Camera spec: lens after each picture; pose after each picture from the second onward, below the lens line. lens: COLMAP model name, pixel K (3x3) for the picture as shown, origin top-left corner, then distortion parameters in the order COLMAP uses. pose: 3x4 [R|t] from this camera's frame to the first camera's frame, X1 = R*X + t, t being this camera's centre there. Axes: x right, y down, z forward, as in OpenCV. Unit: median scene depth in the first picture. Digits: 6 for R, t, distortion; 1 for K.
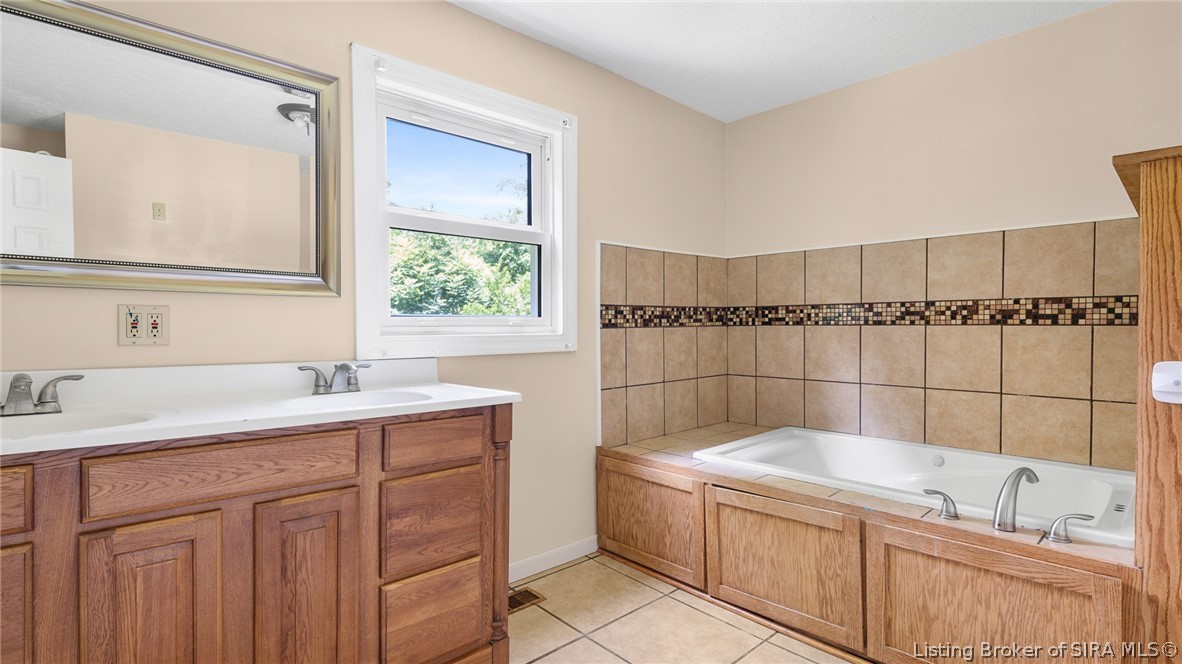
lens RADIAL K [[580.3, 0, 603.3], [0, 580.3, 326.4], [0, 0, 1]] dist [0.005710, -0.000579]
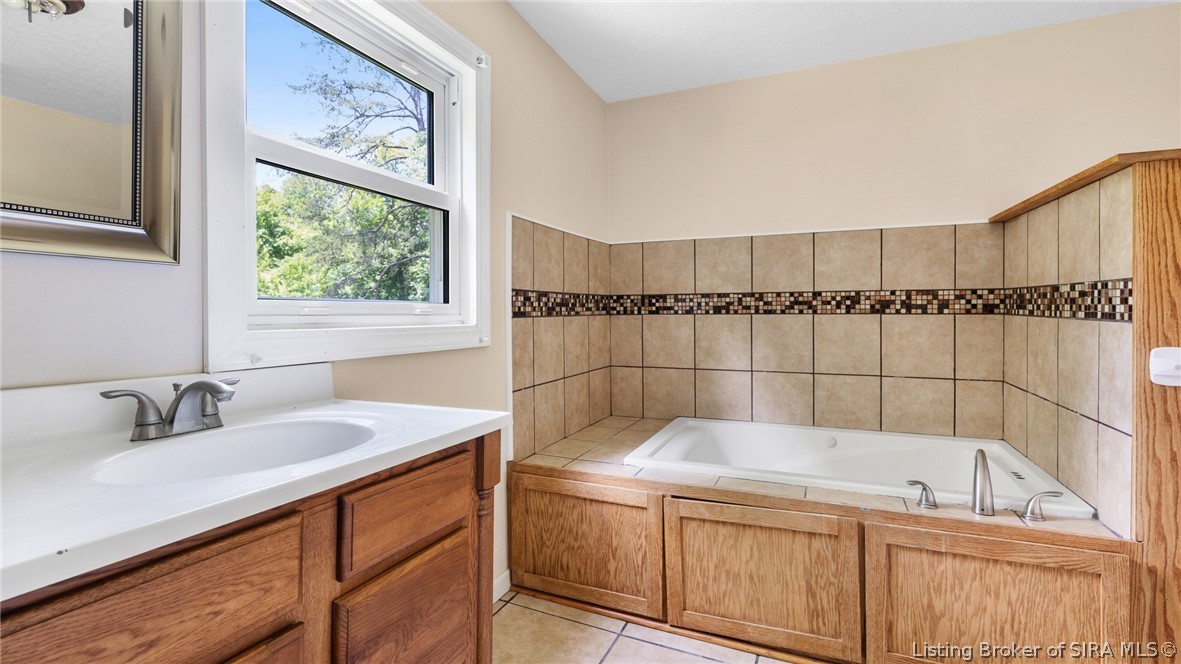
lens RADIAL K [[537.6, 0, 583.6], [0, 537.6, 309.0], [0, 0, 1]] dist [0.001516, 0.000509]
pose [[0.920493, 0.004269, 0.390735, -0.298867], [0.000530, 0.999926, -0.012173, 0.000322], [-0.390758, 0.011412, 0.920423, 0.360805]]
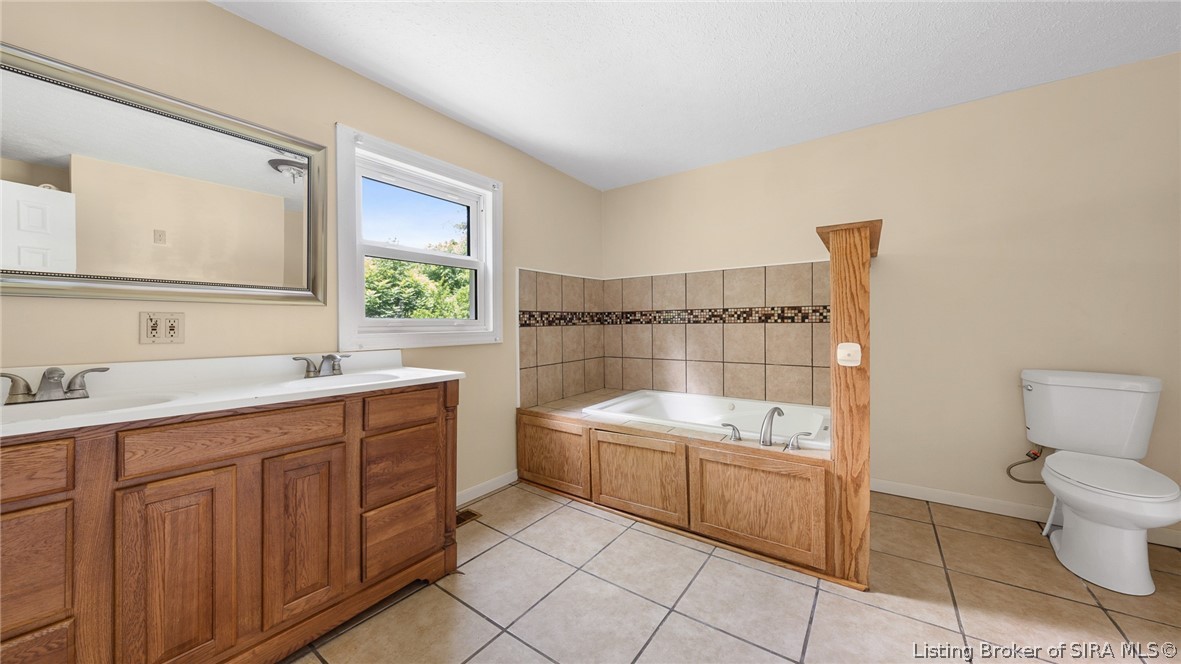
lens RADIAL K [[404.0, 0, 595.8], [0, 404.0, 317.5], [0, 0, 1]] dist [0.001871, -0.000033]
pose [[0.981792, -0.004519, 0.189905, -0.011847], [0.008066, 0.999807, -0.017910, -0.001123], [-0.189788, 0.019116, 0.981639, -0.054315]]
